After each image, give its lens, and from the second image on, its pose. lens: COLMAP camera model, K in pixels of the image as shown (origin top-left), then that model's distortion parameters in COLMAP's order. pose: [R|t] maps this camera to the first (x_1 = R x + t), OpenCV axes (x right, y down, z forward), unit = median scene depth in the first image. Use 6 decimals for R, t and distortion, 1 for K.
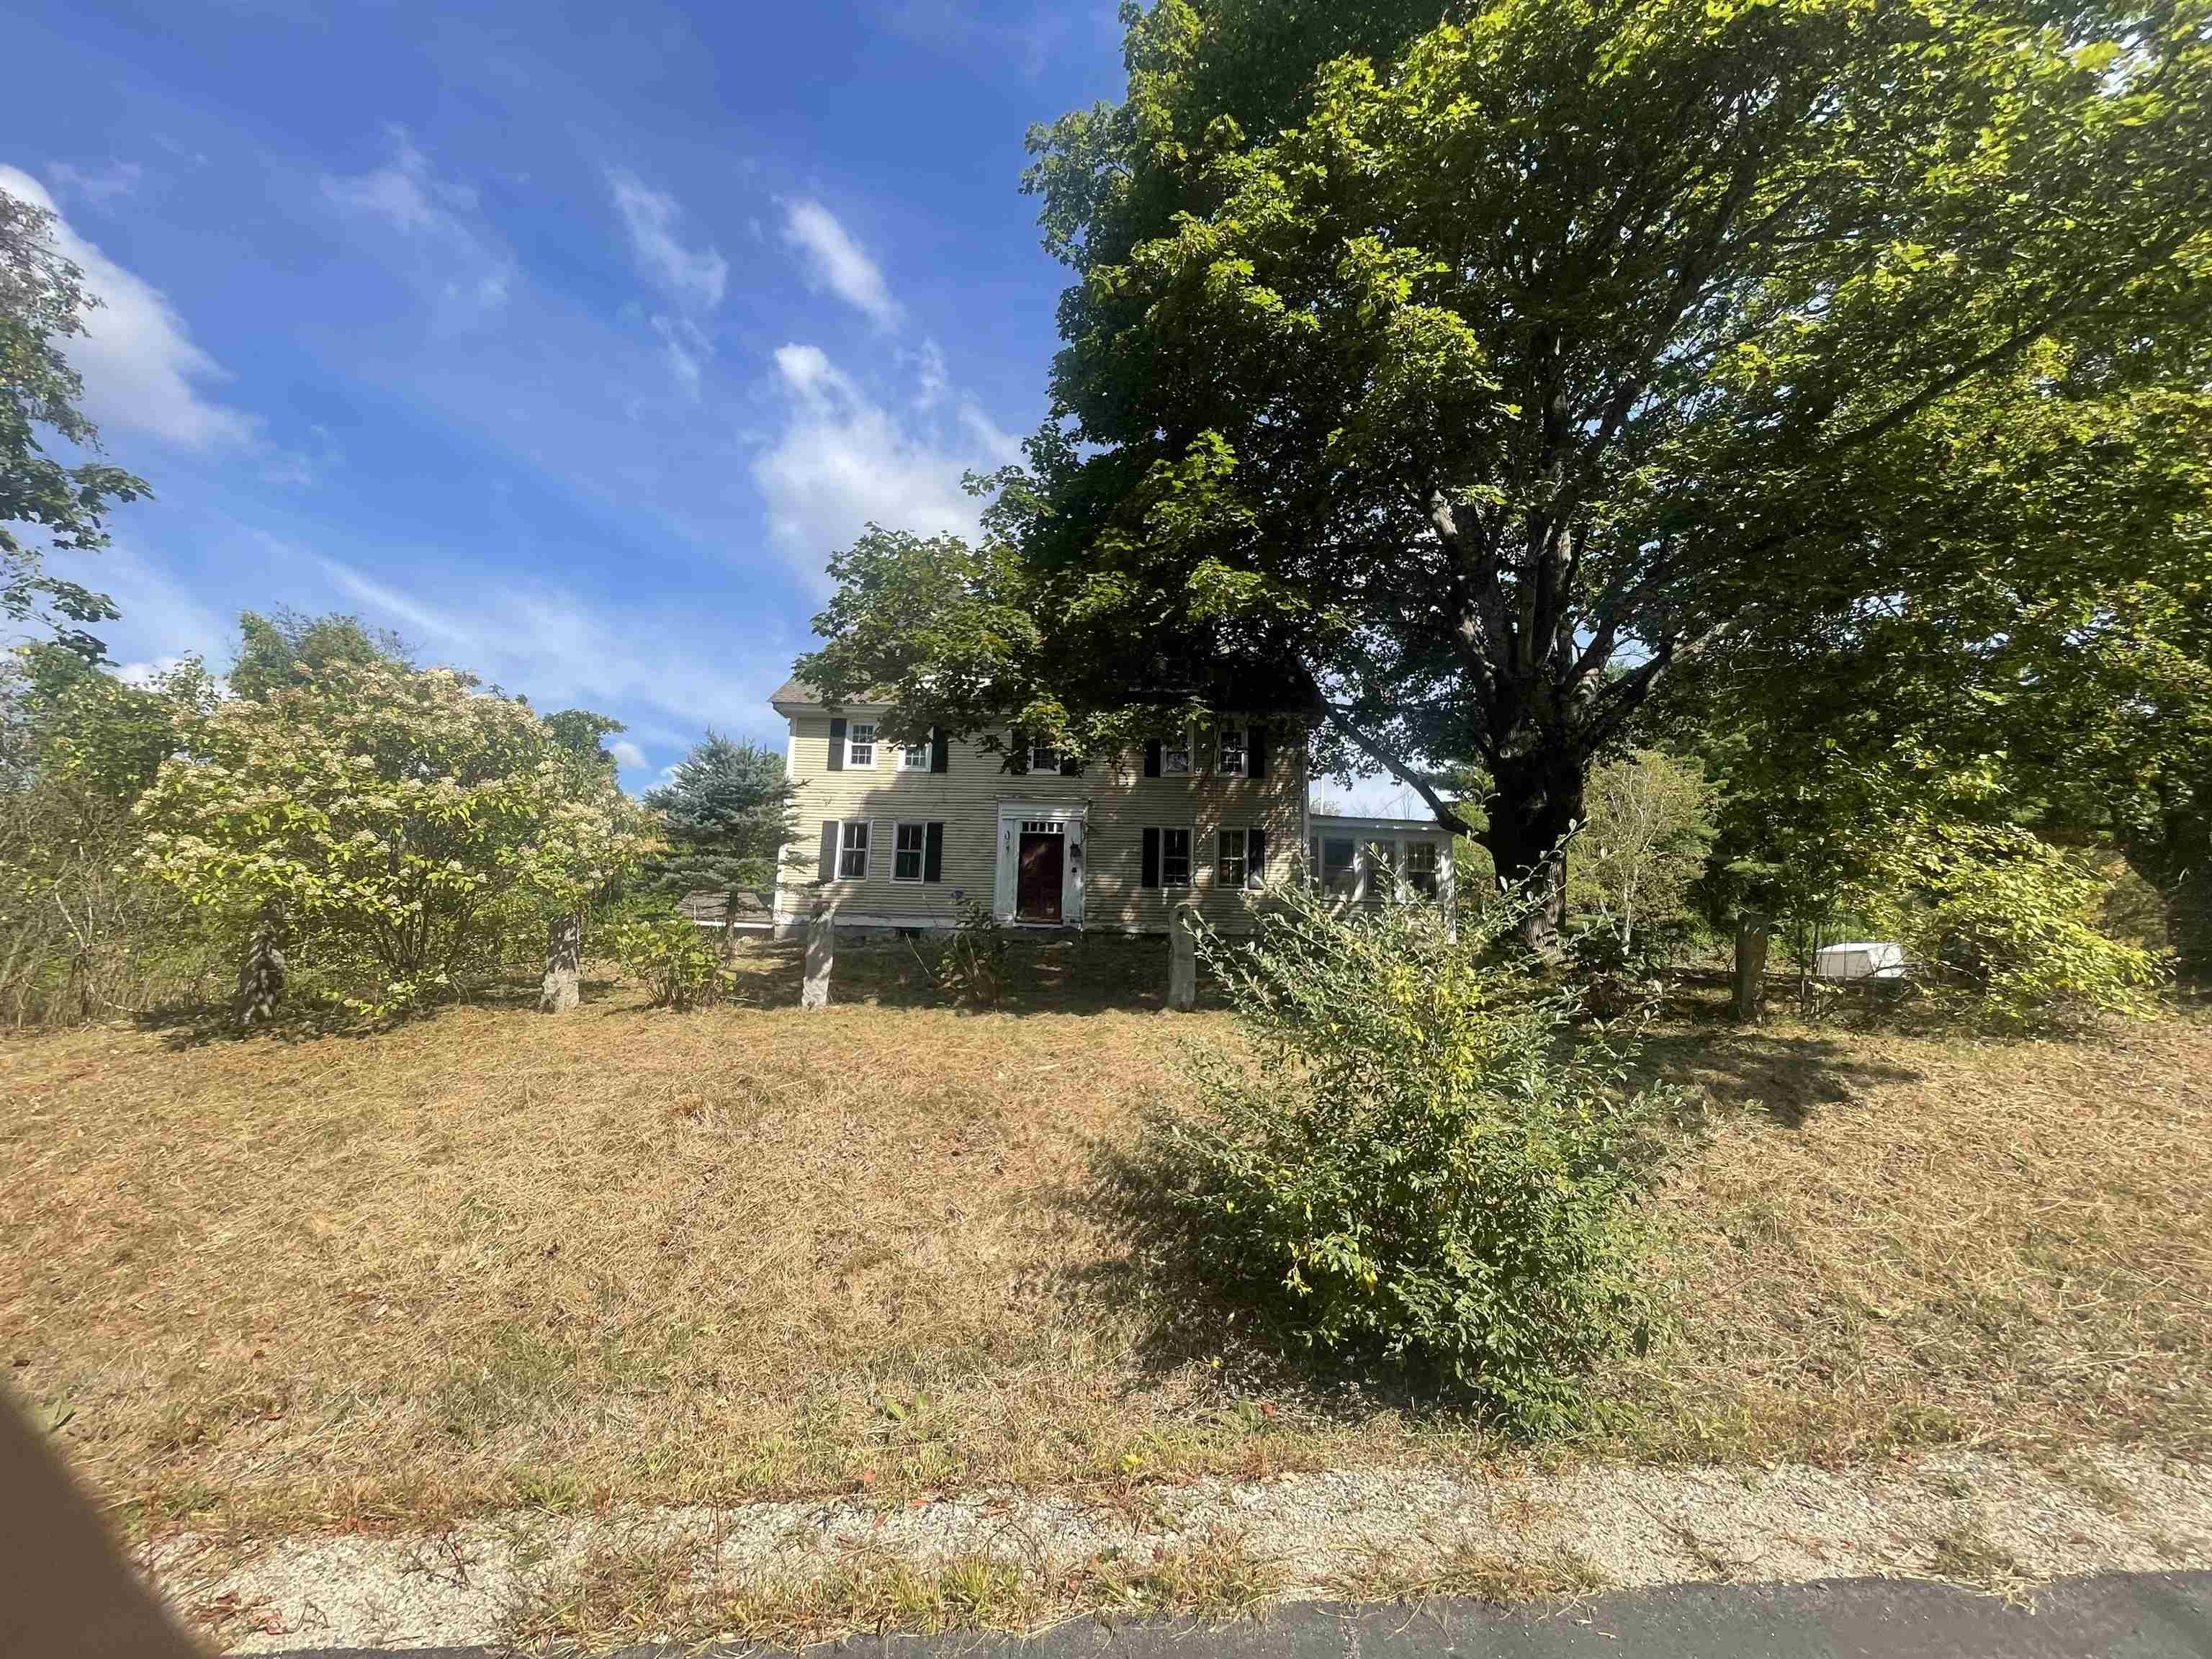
lens RADIAL K [[889.7, 0, 1109.1], [0, 889.7, 833.4], [0, 0, 1]] dist [-0.002093, 0.001052]
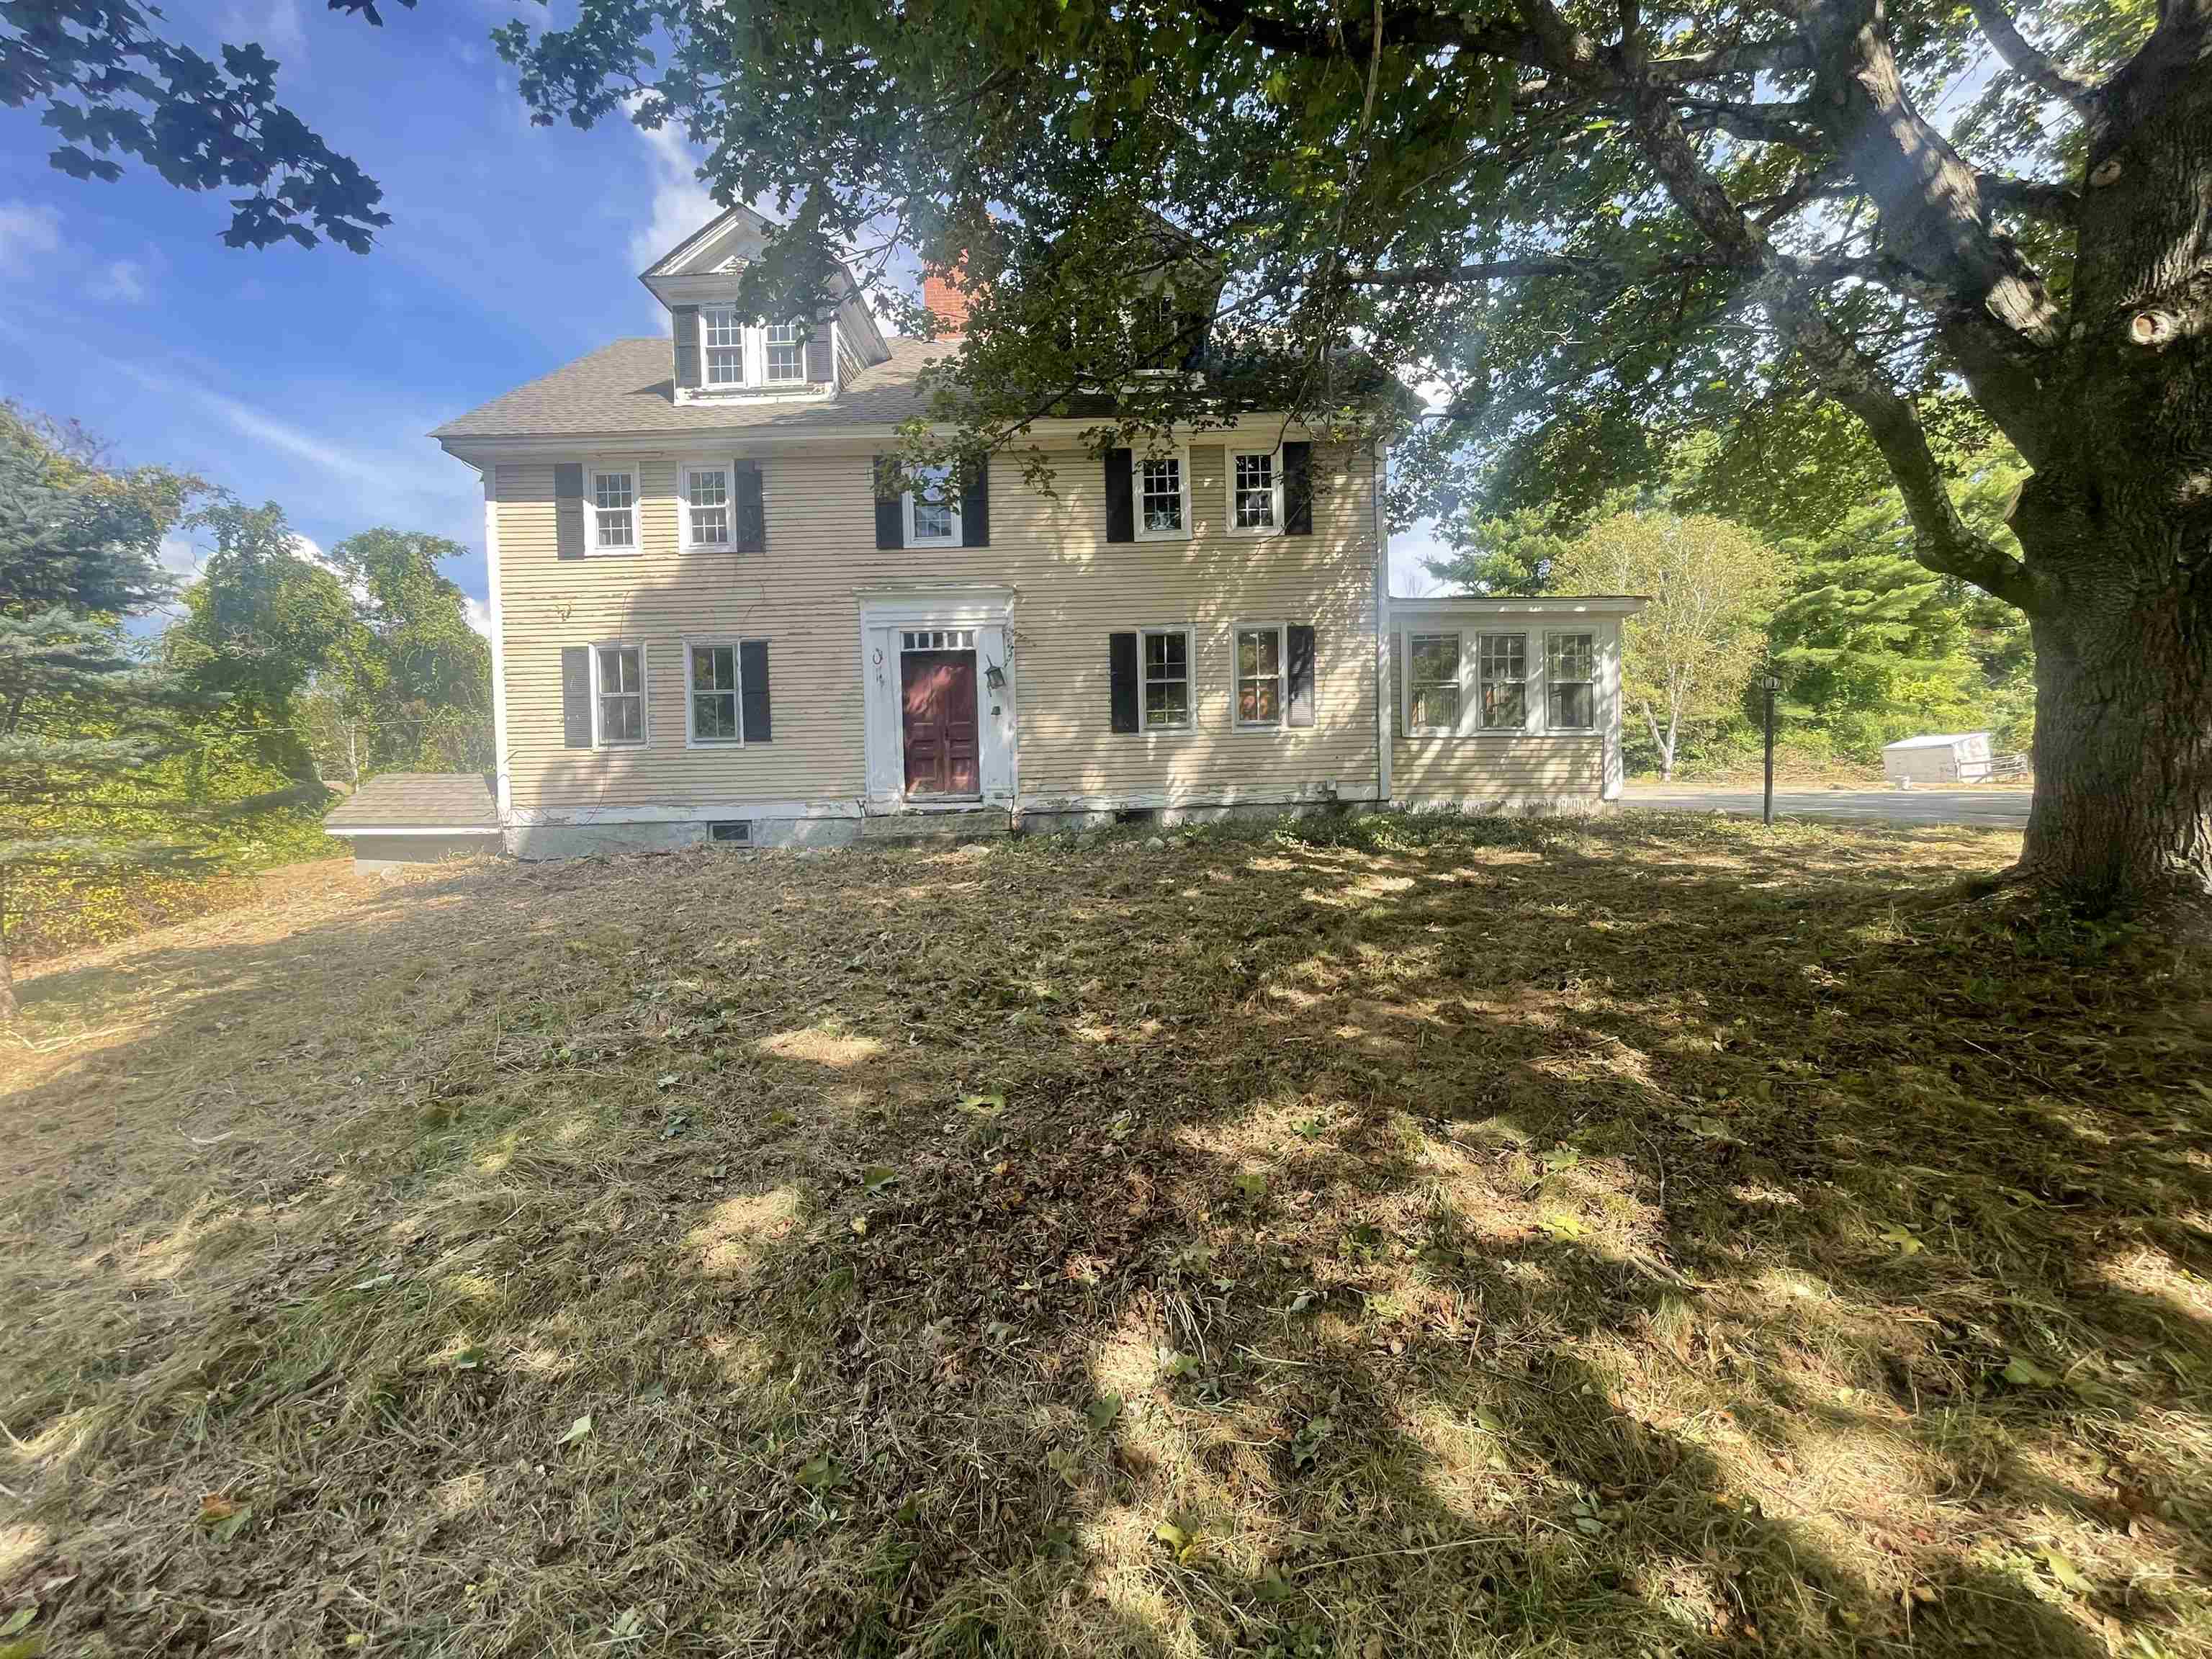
lens RADIAL K [[889.7, 0, 1112.1], [0, 889.7, 821.5], [0, 0, 1]] dist [-0.002093, 0.001052]
pose [[0.998095, -0.055772, 0.026376, 0.017342], [0.049916, 0.981277, 0.186023, 0.007545], [-0.036257, -0.184352, 0.982191, 0.397173]]
